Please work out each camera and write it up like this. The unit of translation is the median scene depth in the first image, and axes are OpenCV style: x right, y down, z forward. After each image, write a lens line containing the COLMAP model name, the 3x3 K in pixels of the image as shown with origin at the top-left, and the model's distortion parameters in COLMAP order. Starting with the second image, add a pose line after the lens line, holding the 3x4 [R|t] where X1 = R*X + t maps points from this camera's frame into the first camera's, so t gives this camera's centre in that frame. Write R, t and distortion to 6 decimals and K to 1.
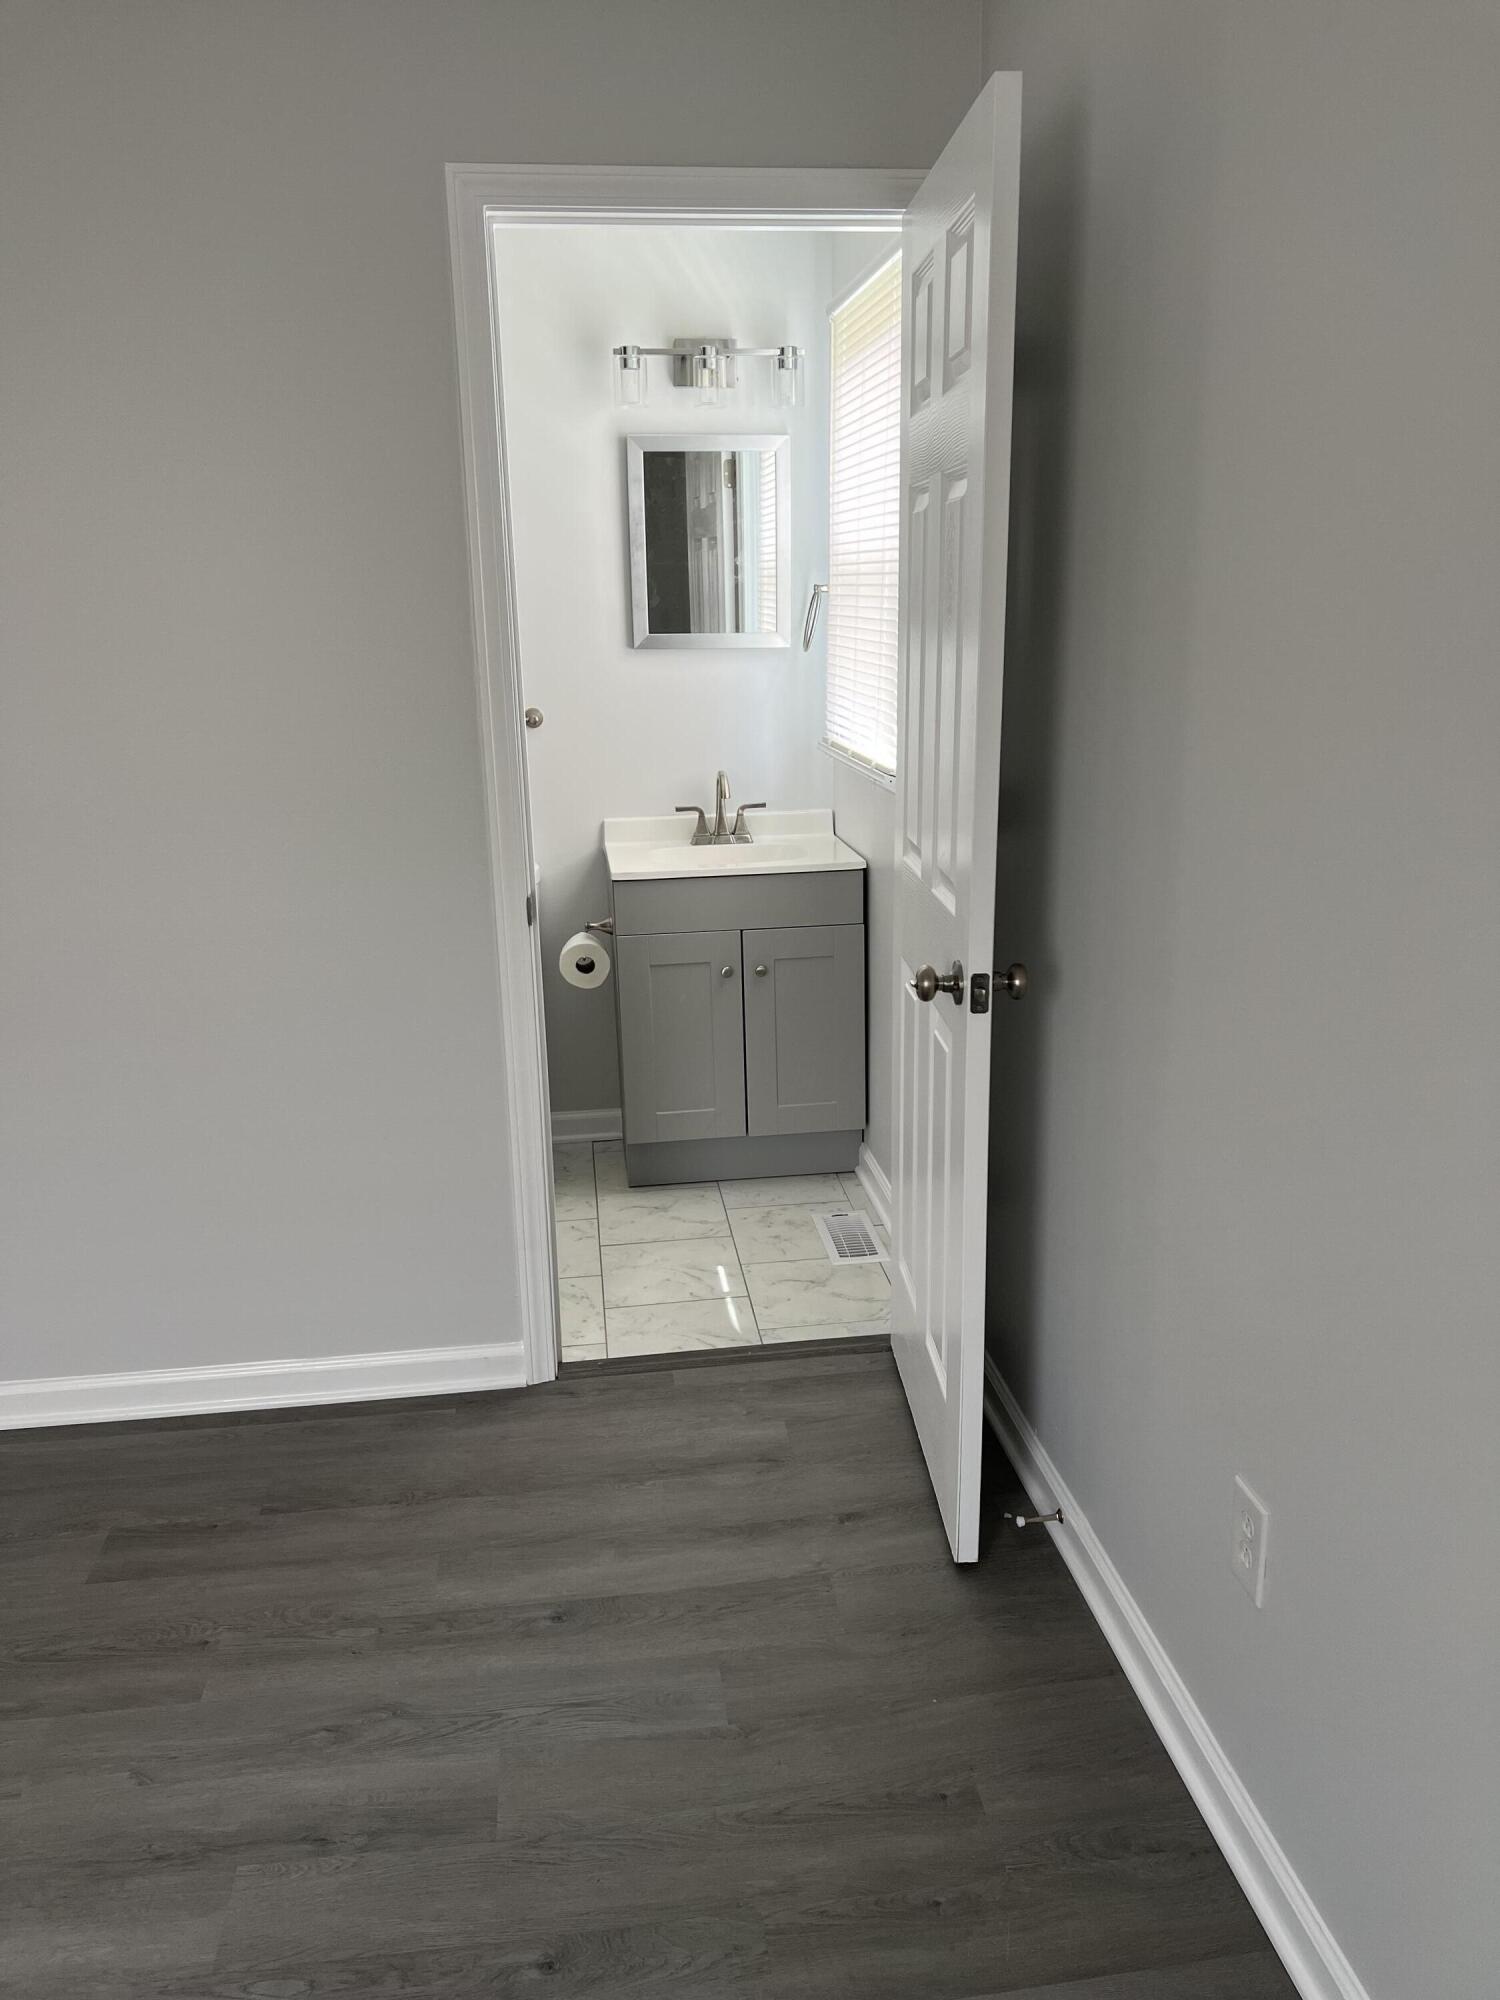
lens RADIAL K [[1512.9, 0, 752.1], [0, 1512.9, 1007.6], [0, 0, 1]] dist [0.056332, -0.057549]
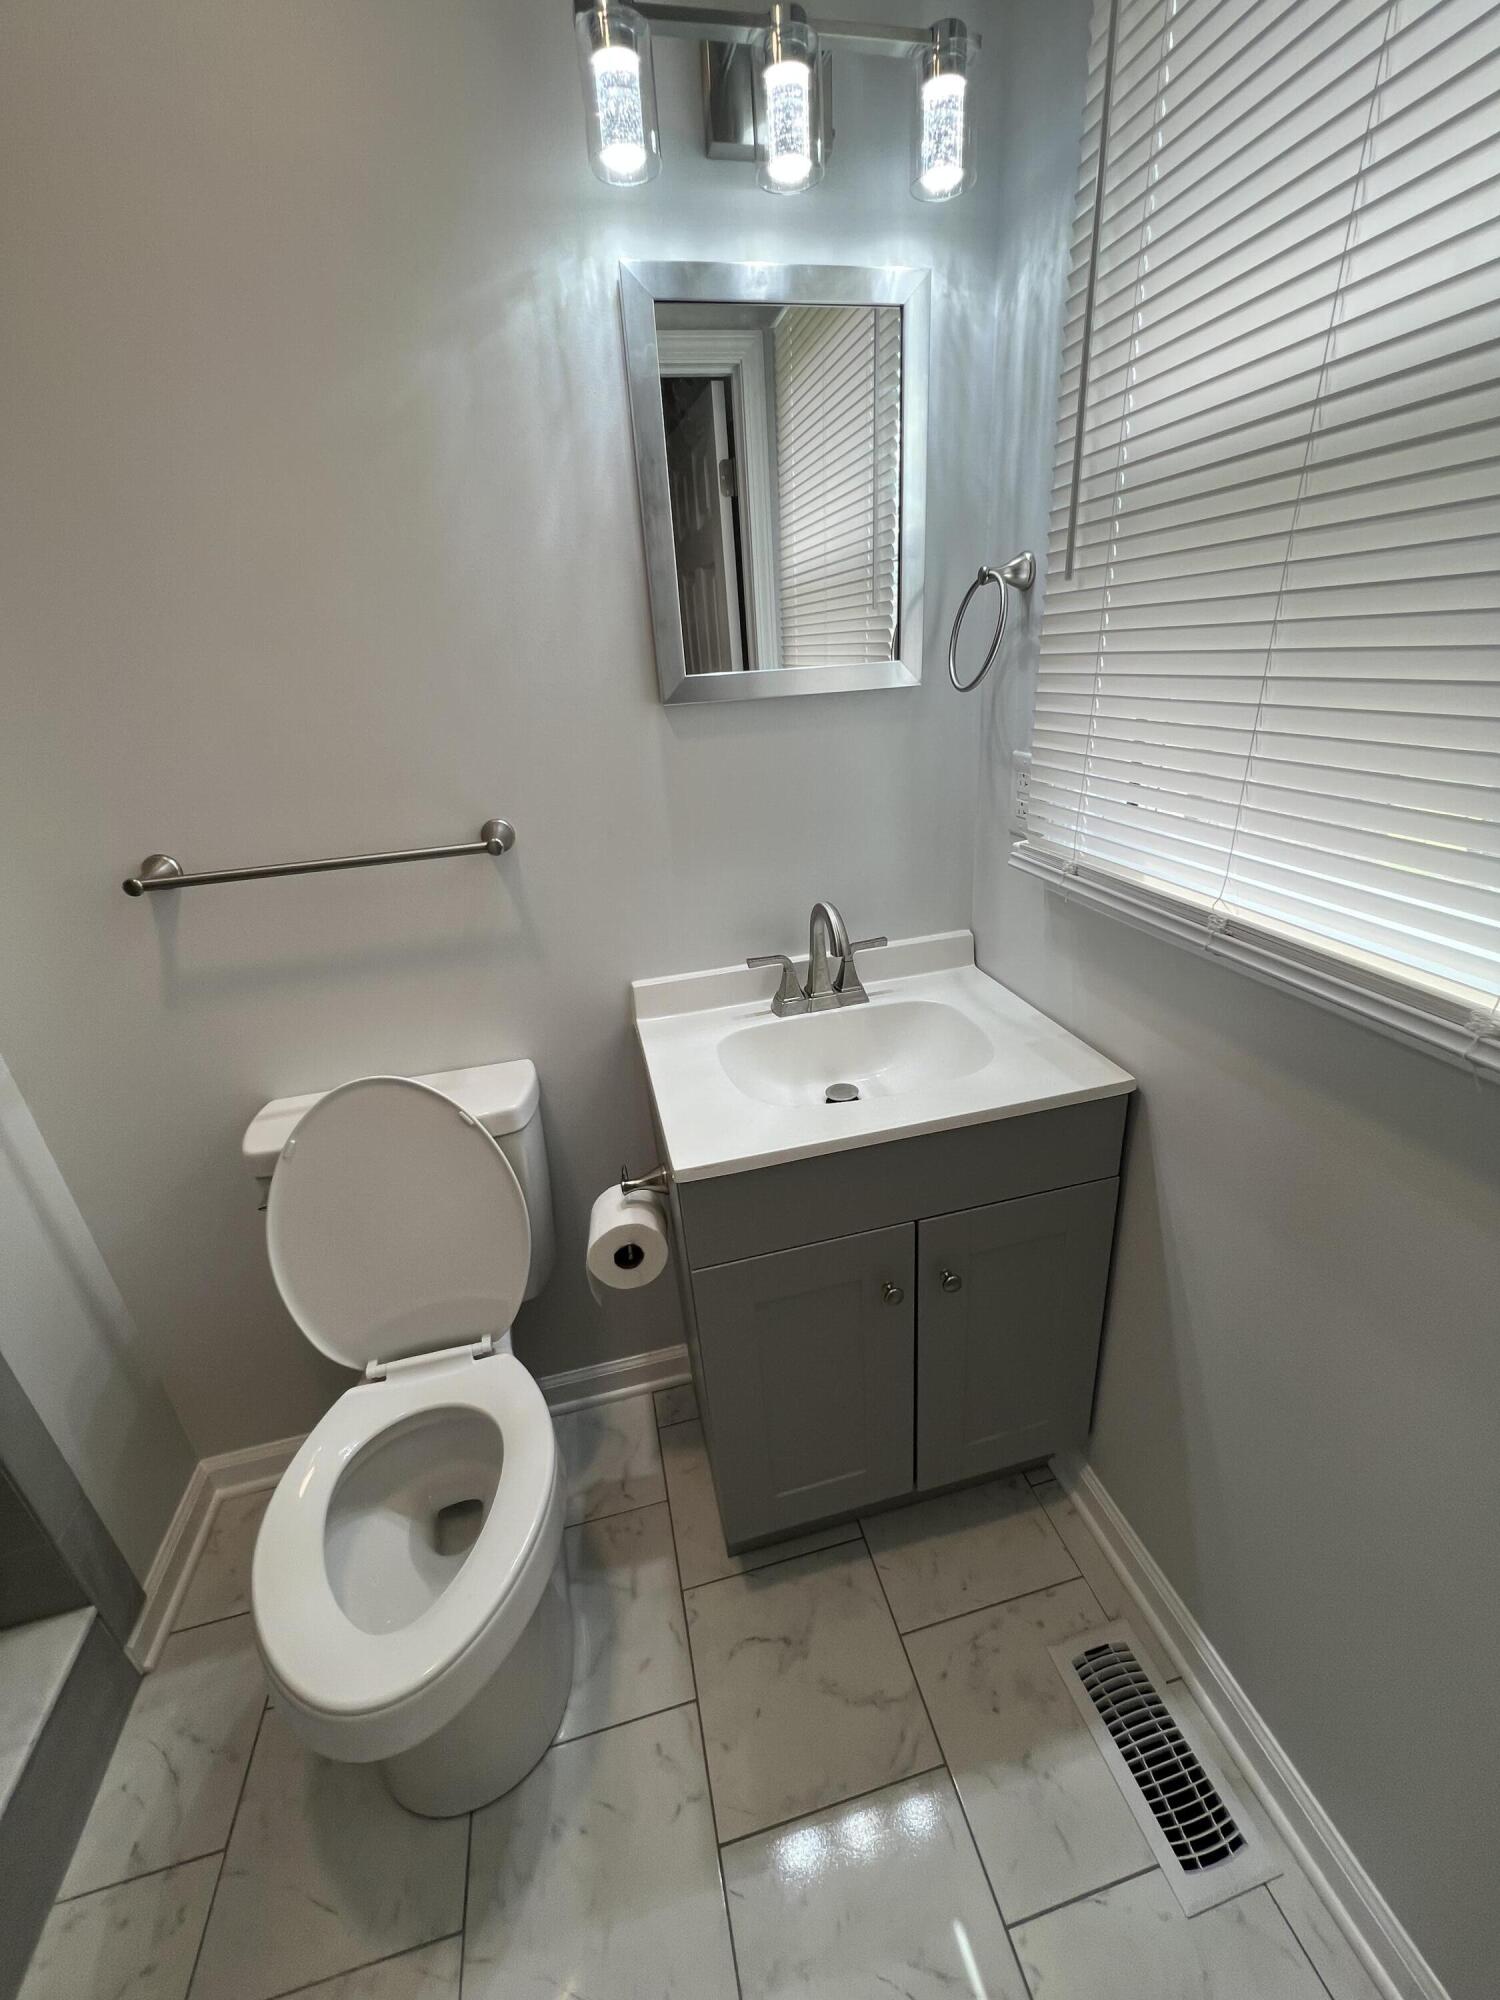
lens RADIAL K [[794.7, 0, 758.6], [0, 794.7, 978.7], [0, 0, 1]] dist [-0.001506, 0.000481]
pose [[0.991656, -0.083976, 0.097807, -0.080624], [0.071576, 0.989693, 0.124037, -0.168040], [-0.107215, -0.116002, 0.987445, 0.697942]]
